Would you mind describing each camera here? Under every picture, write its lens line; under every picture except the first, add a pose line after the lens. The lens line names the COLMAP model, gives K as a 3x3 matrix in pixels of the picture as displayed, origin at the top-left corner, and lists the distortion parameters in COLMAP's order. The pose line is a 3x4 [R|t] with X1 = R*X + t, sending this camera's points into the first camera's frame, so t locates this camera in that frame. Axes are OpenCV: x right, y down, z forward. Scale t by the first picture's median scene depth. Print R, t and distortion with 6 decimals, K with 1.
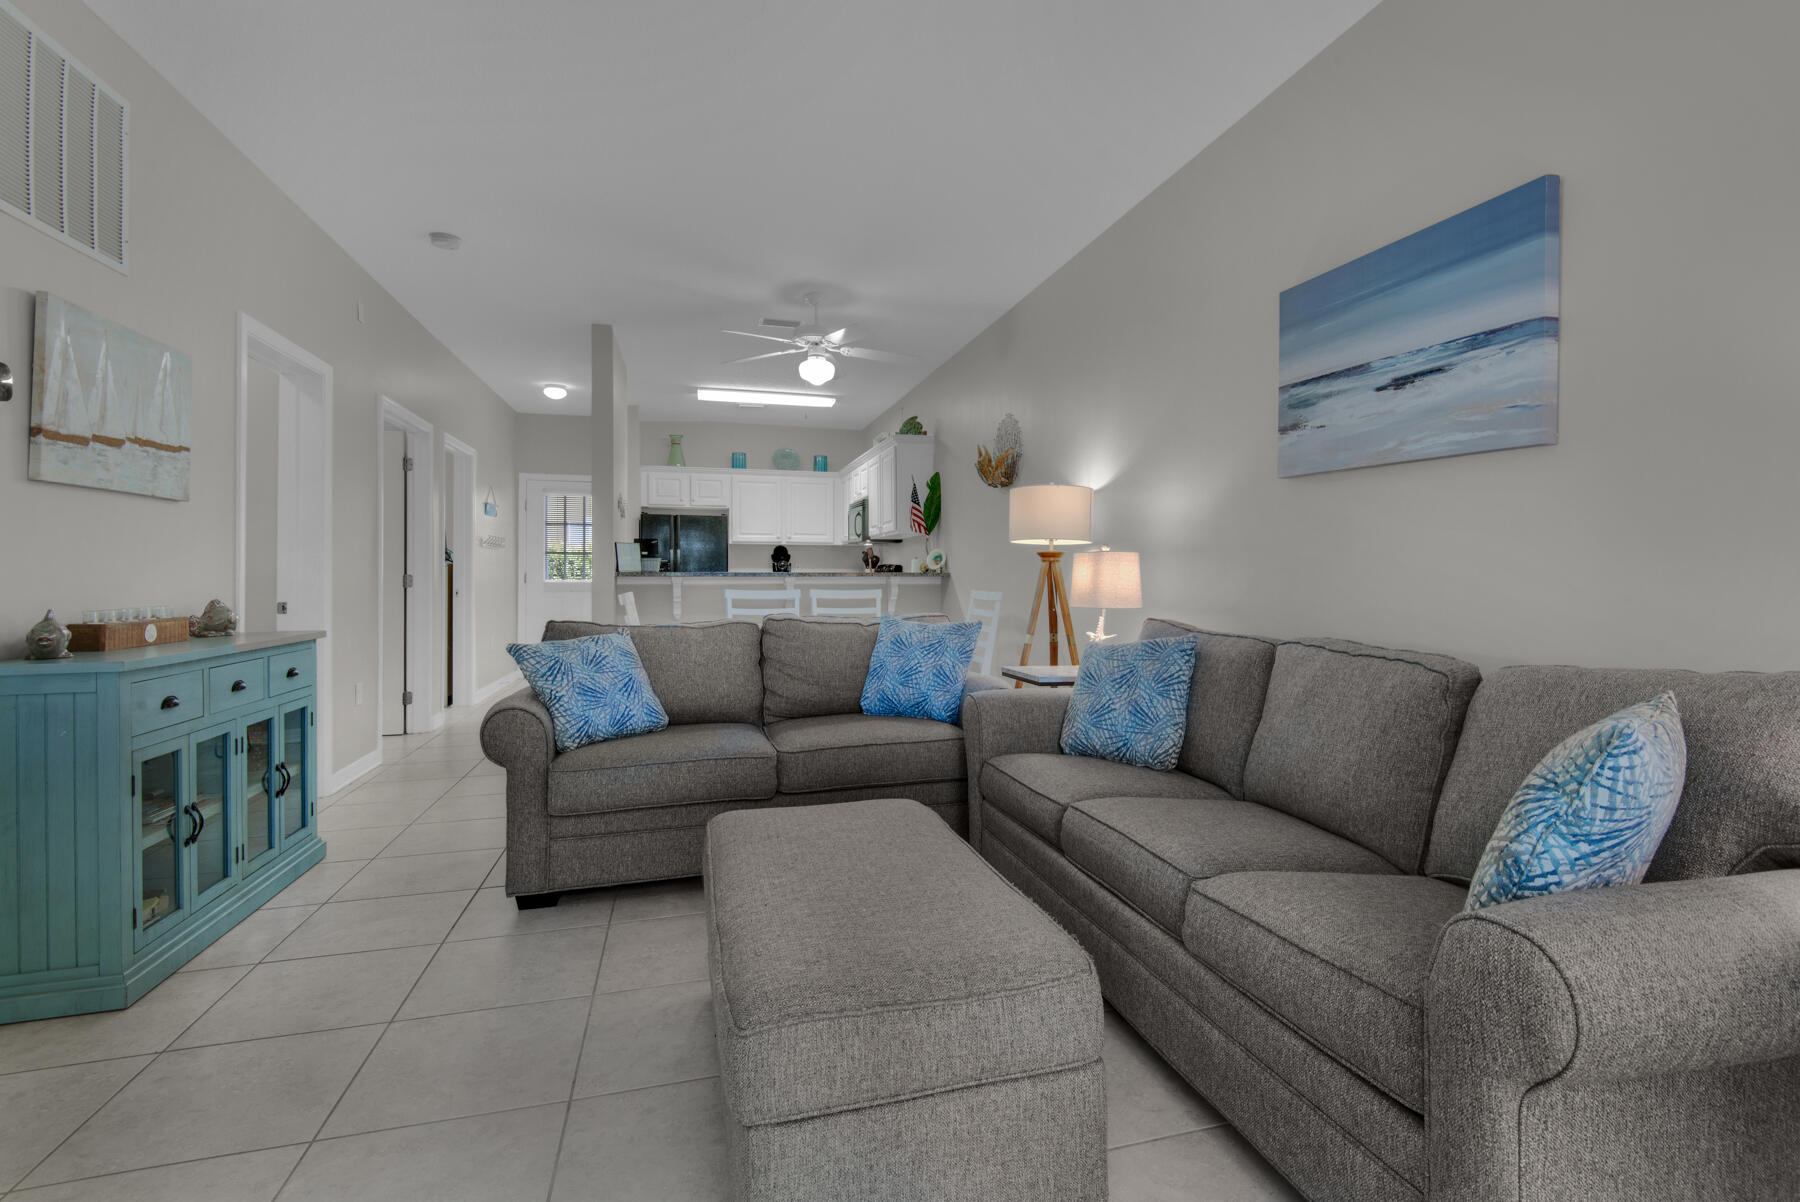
lens RADIAL K [[825.7, 0, 941.7], [0, 825.7, 567.5], [0, 0, 1]] dist [0.018599, -0.011314]
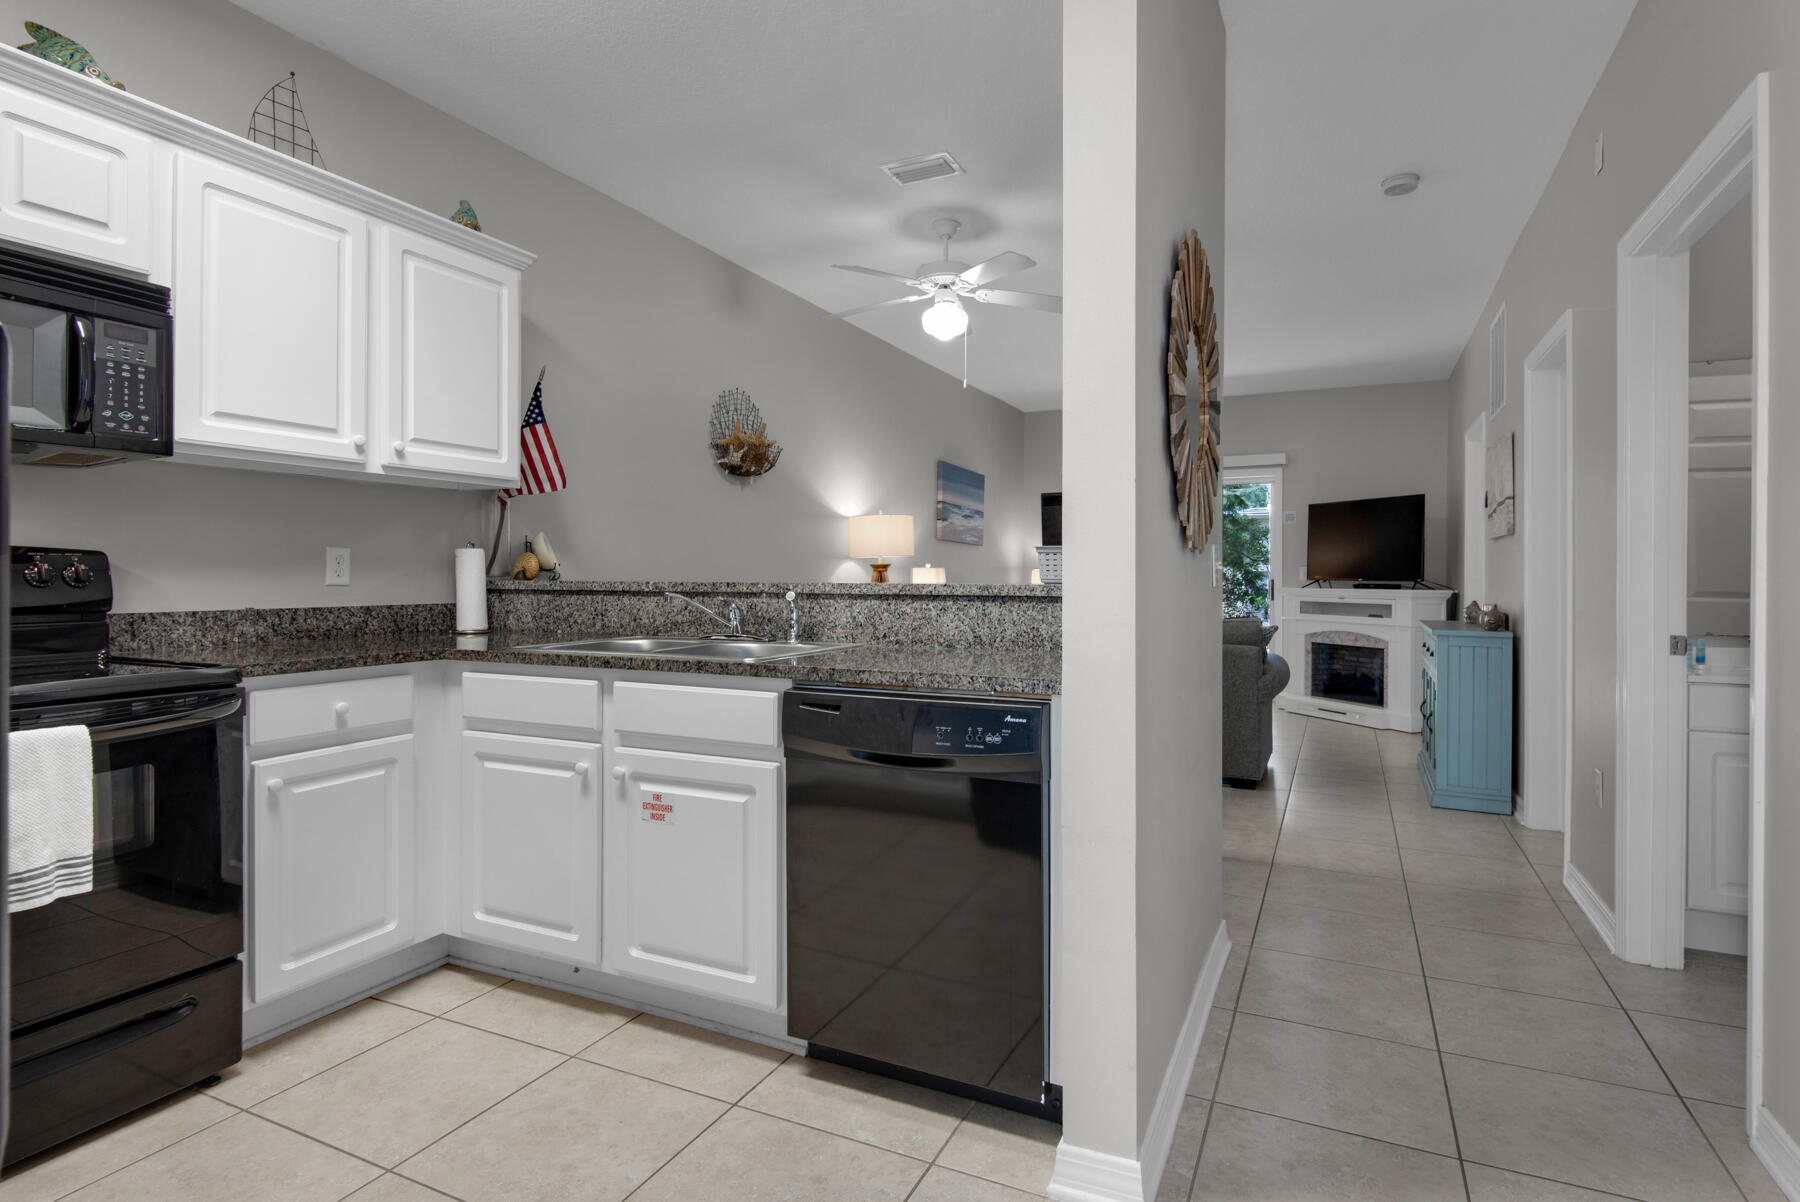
lens RADIAL K [[918.2, 0, 896.6], [0, 918.2, 577.6], [0, 0, 1]] dist [0.014625, -0.007357]
pose [[-0.733555, -0.004501, 0.679615, -1.255208], [-0.008975, 0.999955, -0.003065, 0.009331], [-0.679571, -0.008348, -0.733562, 2.967328]]
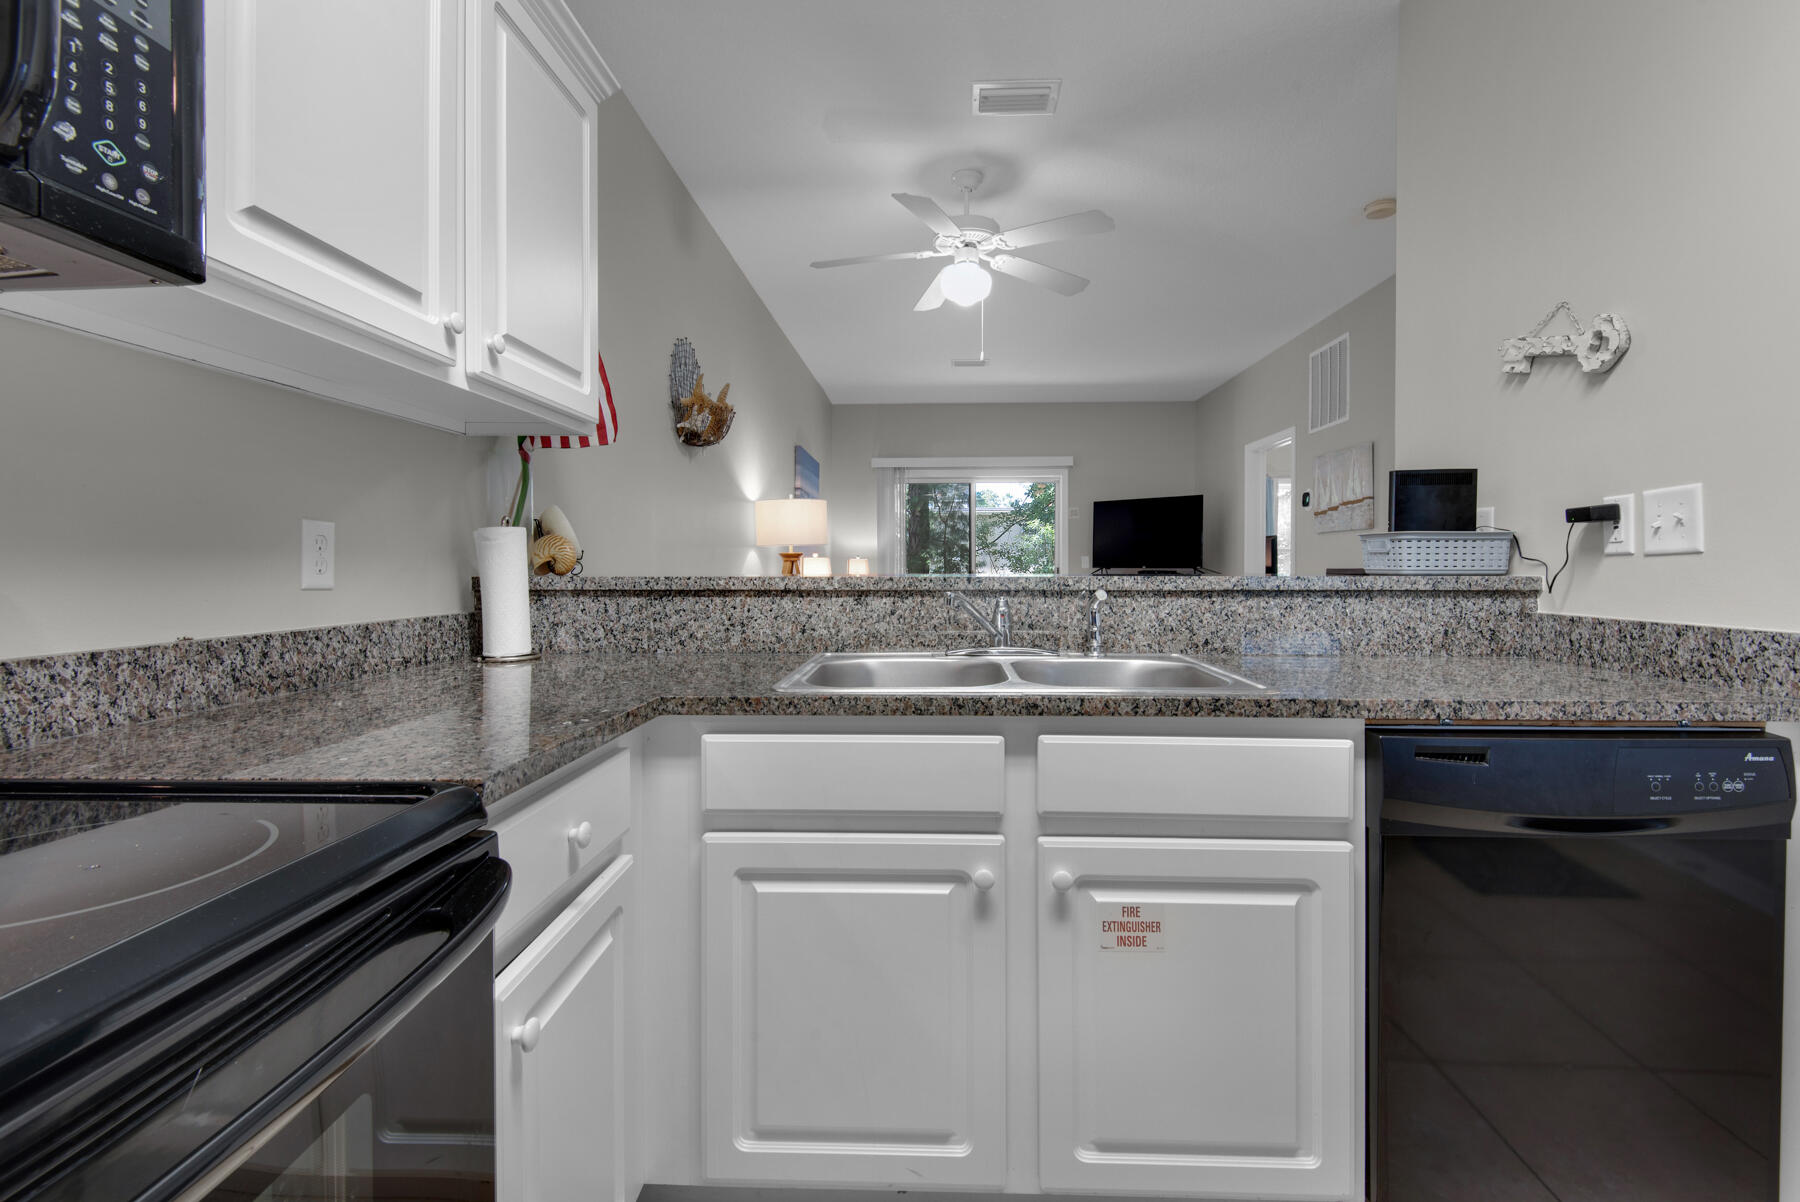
lens RADIAL K [[825.7, 0, 899.9], [0, 825.7, 573.9], [0, 0, 1]] dist [0.018599, -0.011314]
pose [[-0.943684, -0.004077, 0.330822, -0.586100], [-0.002735, 0.999986, 0.004521, 0.008007], [-0.330836, 0.003361, -0.943682, 3.003713]]
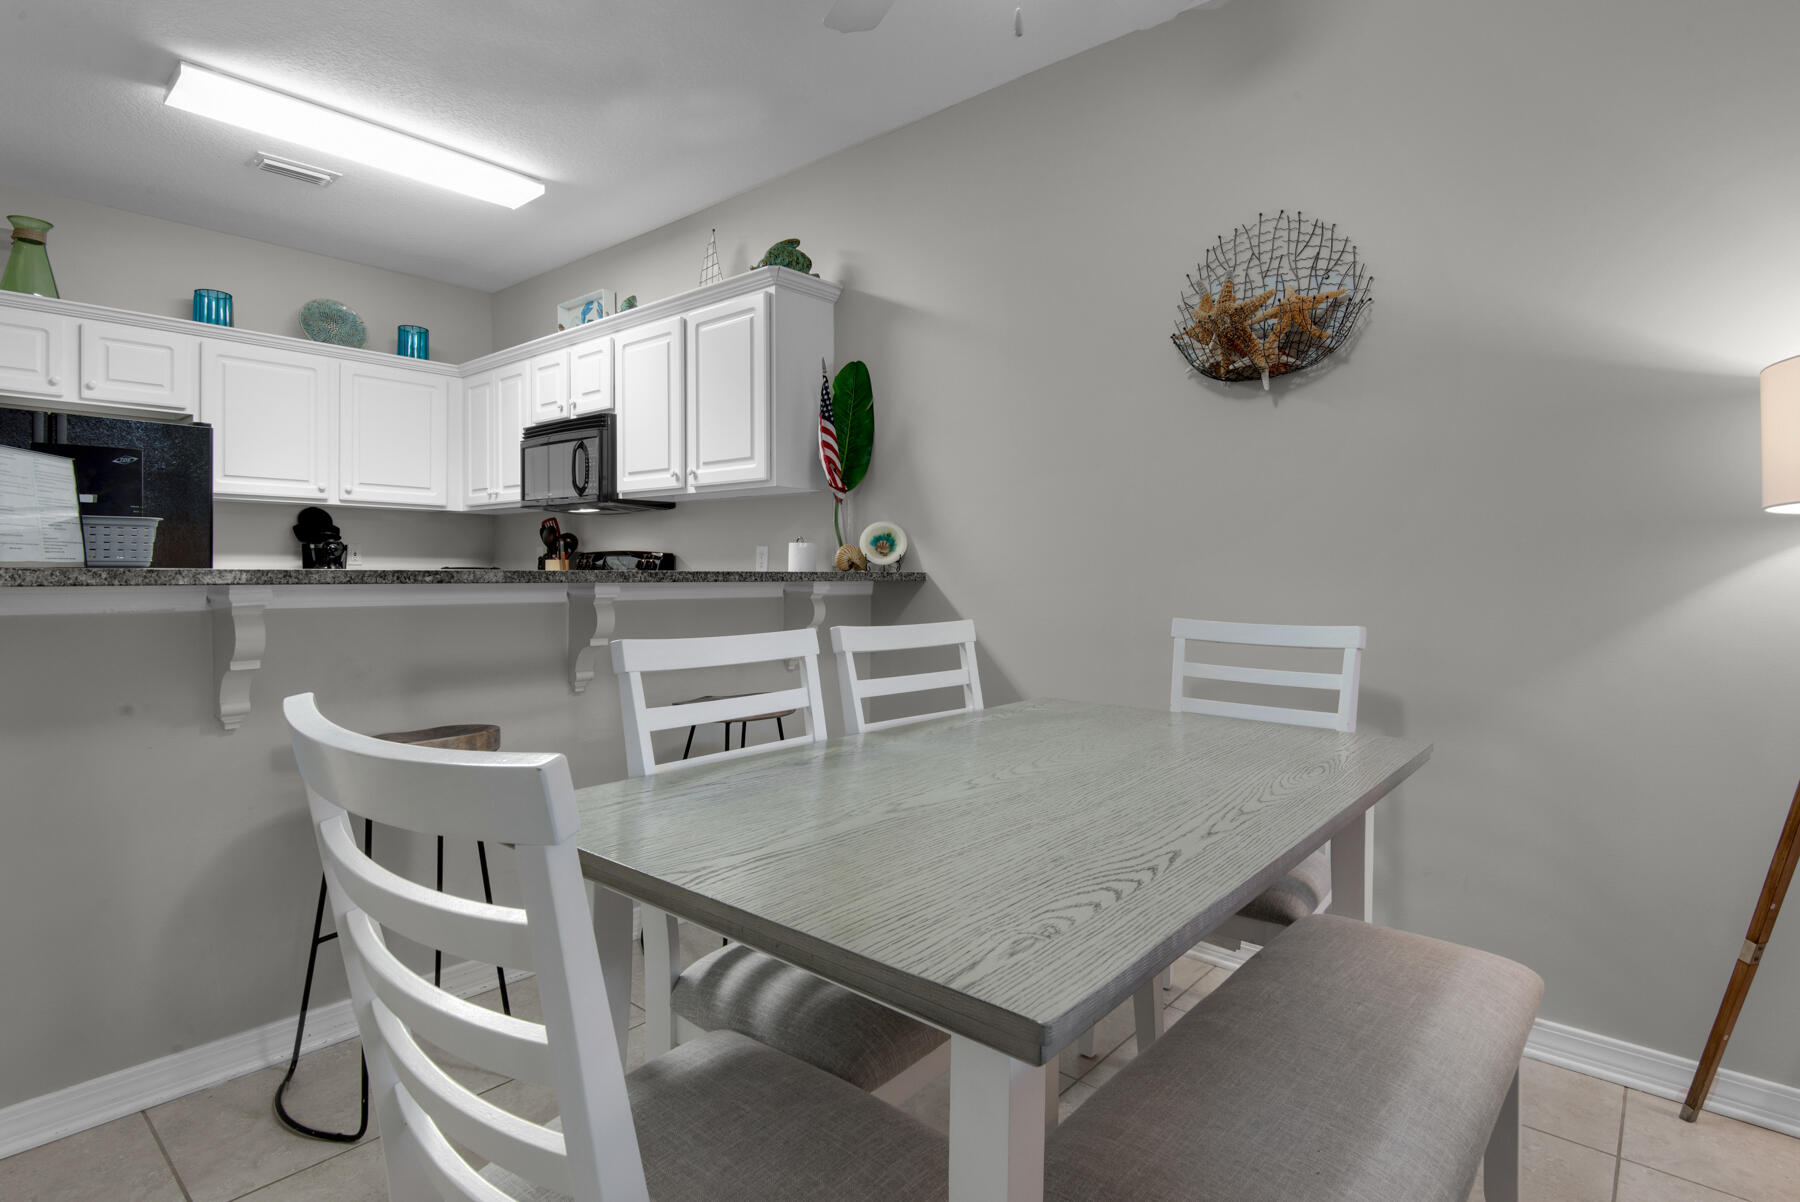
lens RADIAL K [[918.2, 0, 896.0], [0, 918.2, 579.9], [0, 0, 1]] dist [0.014625, -0.007357]
pose [[0.851368, 0.001235, 0.524568, -0.642603], [-0.013382, 0.999723, 0.019366, -0.000245], [-0.524398, -0.023507, 0.851149, 1.308192]]
